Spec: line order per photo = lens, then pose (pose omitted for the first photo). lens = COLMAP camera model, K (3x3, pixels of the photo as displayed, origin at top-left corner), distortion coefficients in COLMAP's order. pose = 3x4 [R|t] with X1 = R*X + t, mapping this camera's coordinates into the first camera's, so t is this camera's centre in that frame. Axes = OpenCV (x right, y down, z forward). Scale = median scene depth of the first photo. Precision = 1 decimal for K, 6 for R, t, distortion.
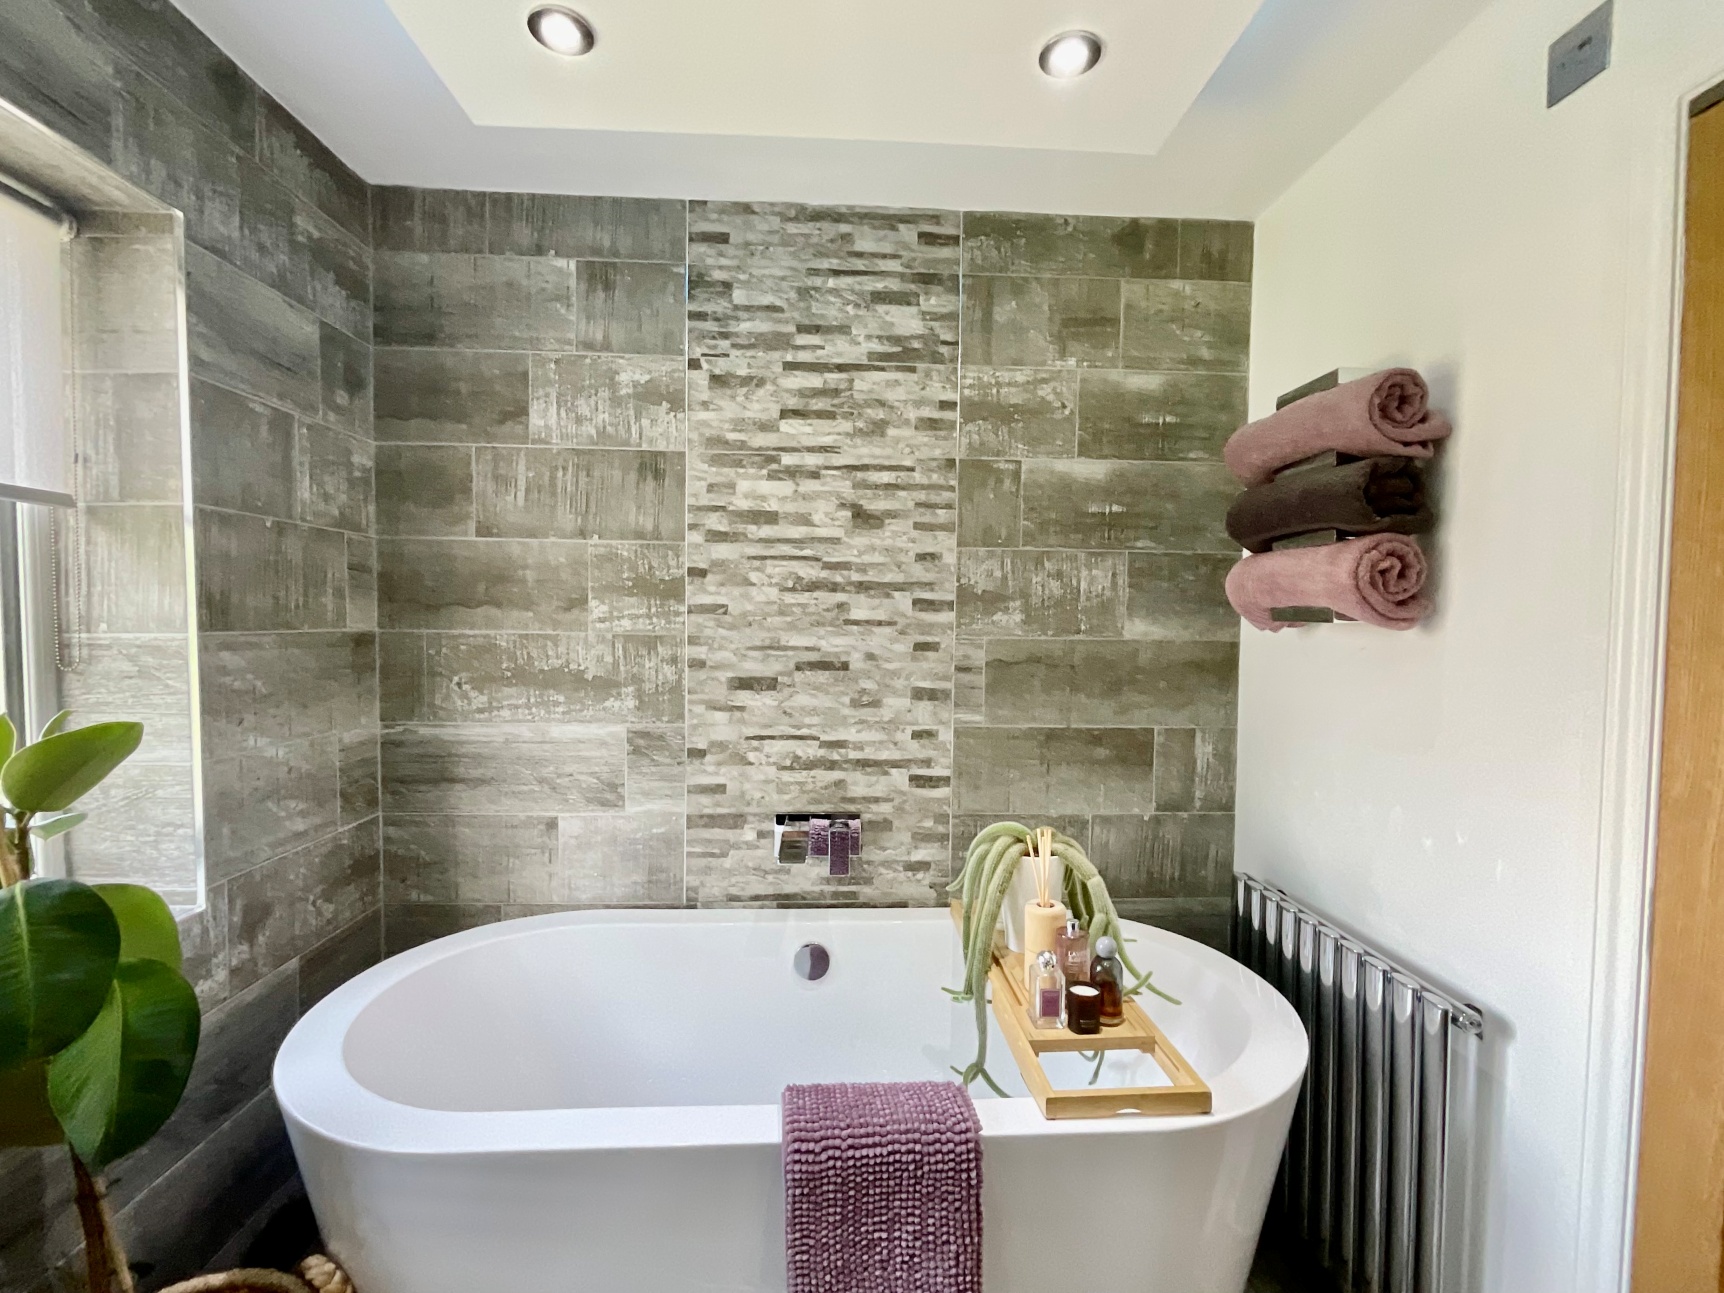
lens RADIAL K [[745.8, 0, 862.2], [0, 745.8, 643.8], [0, 0, 1]] dist [0.001300, -0.000547]
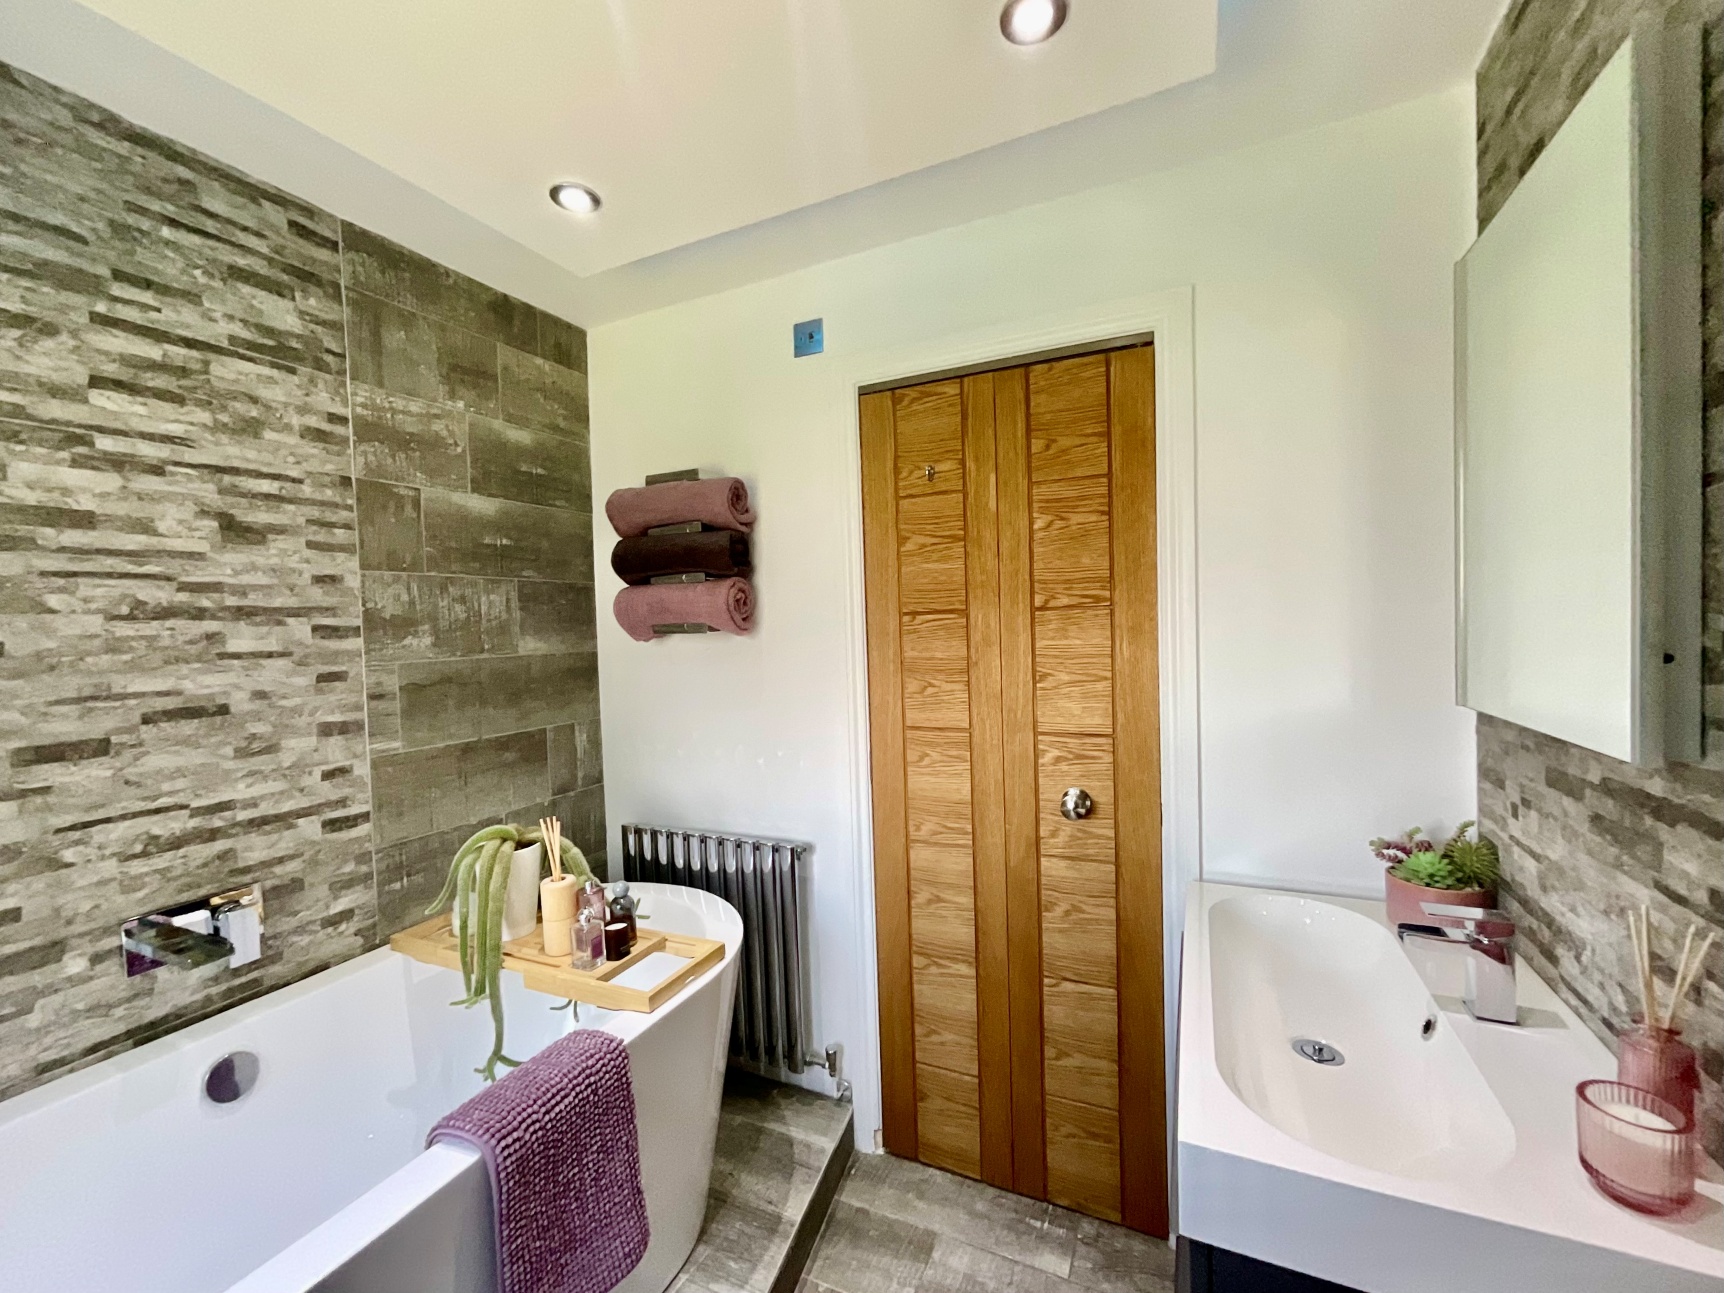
lens RADIAL K [[710.0, 0, 828.7], [0, 710.0, 642.5], [0, 0, 1]] dist [0.003768, -0.000125]
pose [[0.505553, -0.049736, 0.861361, -0.358294], [0.068663, 0.997490, 0.017297, -0.011879], [-0.860059, 0.050399, 0.507699, 0.027422]]
